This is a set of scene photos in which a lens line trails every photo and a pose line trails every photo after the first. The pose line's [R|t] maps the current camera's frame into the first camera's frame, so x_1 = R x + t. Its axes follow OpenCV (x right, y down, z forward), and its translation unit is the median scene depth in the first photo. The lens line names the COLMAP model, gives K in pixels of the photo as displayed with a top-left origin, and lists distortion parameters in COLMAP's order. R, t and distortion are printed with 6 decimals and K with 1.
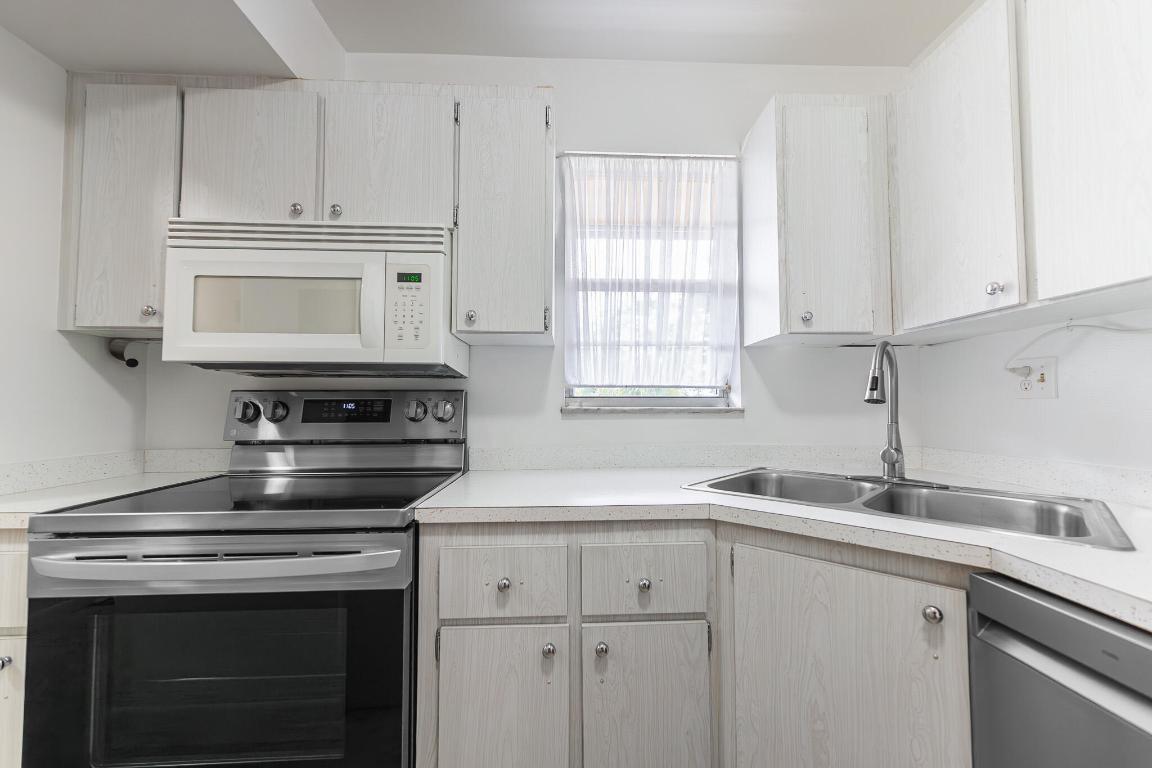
lens RADIAL K [[482.0, 0, 582.8], [0, 482.0, 386.9], [0, 0, 1]] dist [0.008387, 0.000045]
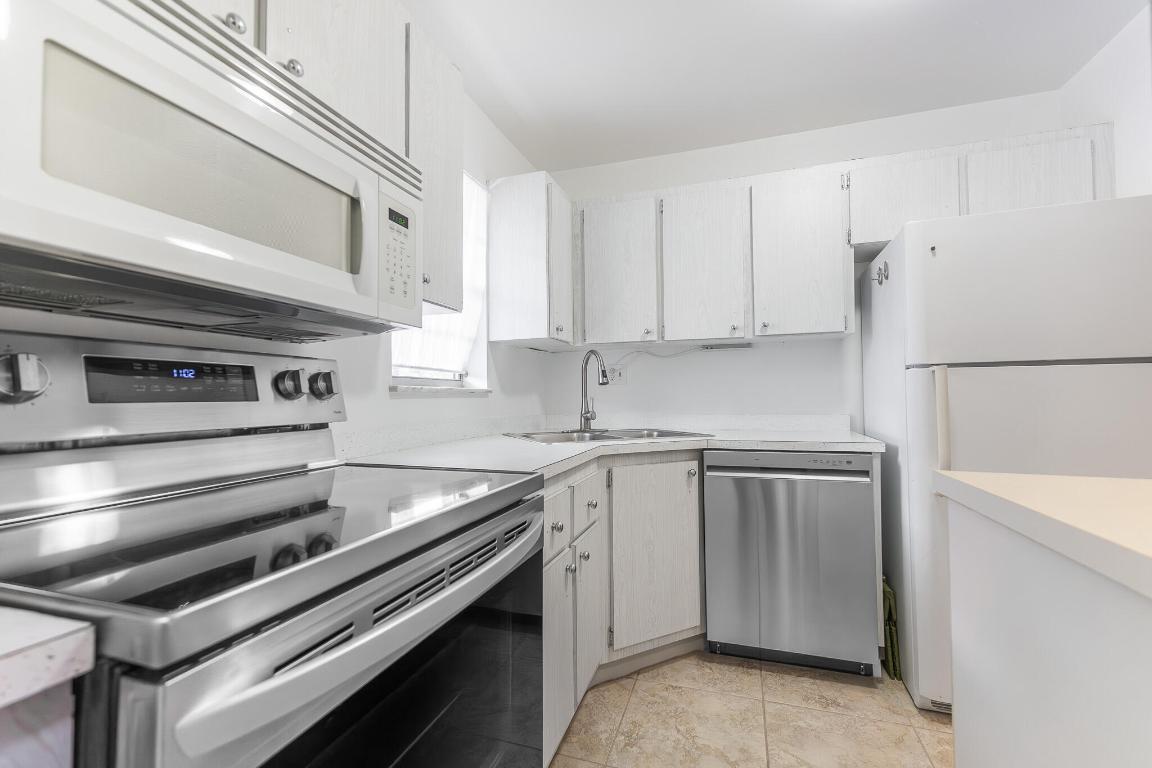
lens RADIAL K [[482.0, 0, 582.8], [0, 482.0, 386.9], [0, 0, 1]] dist [0.008387, 0.000045]
pose [[0.355123, 0.019339, 0.934620, -0.972787], [-0.025934, 0.999605, -0.010830, 0.056447], [-0.934460, -0.020393, 0.355484, 0.400630]]
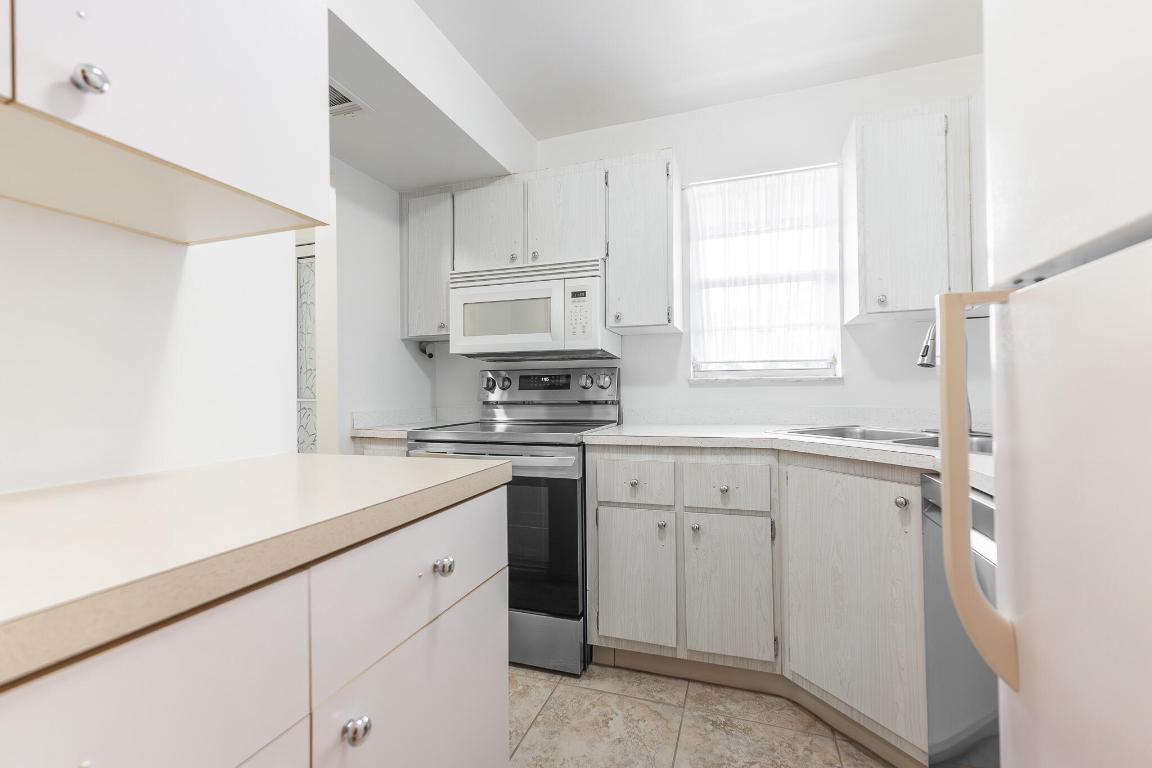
lens RADIAL K [[482.0, 0, 582.8], [0, 482.0, 386.9], [0, 0, 1]] dist [0.008387, 0.000045]
pose [[0.933153, -0.010891, -0.359314, 0.202080], [0.022626, 0.999338, 0.028471, 0.026588], [0.358767, -0.034698, 0.932782, -0.440425]]
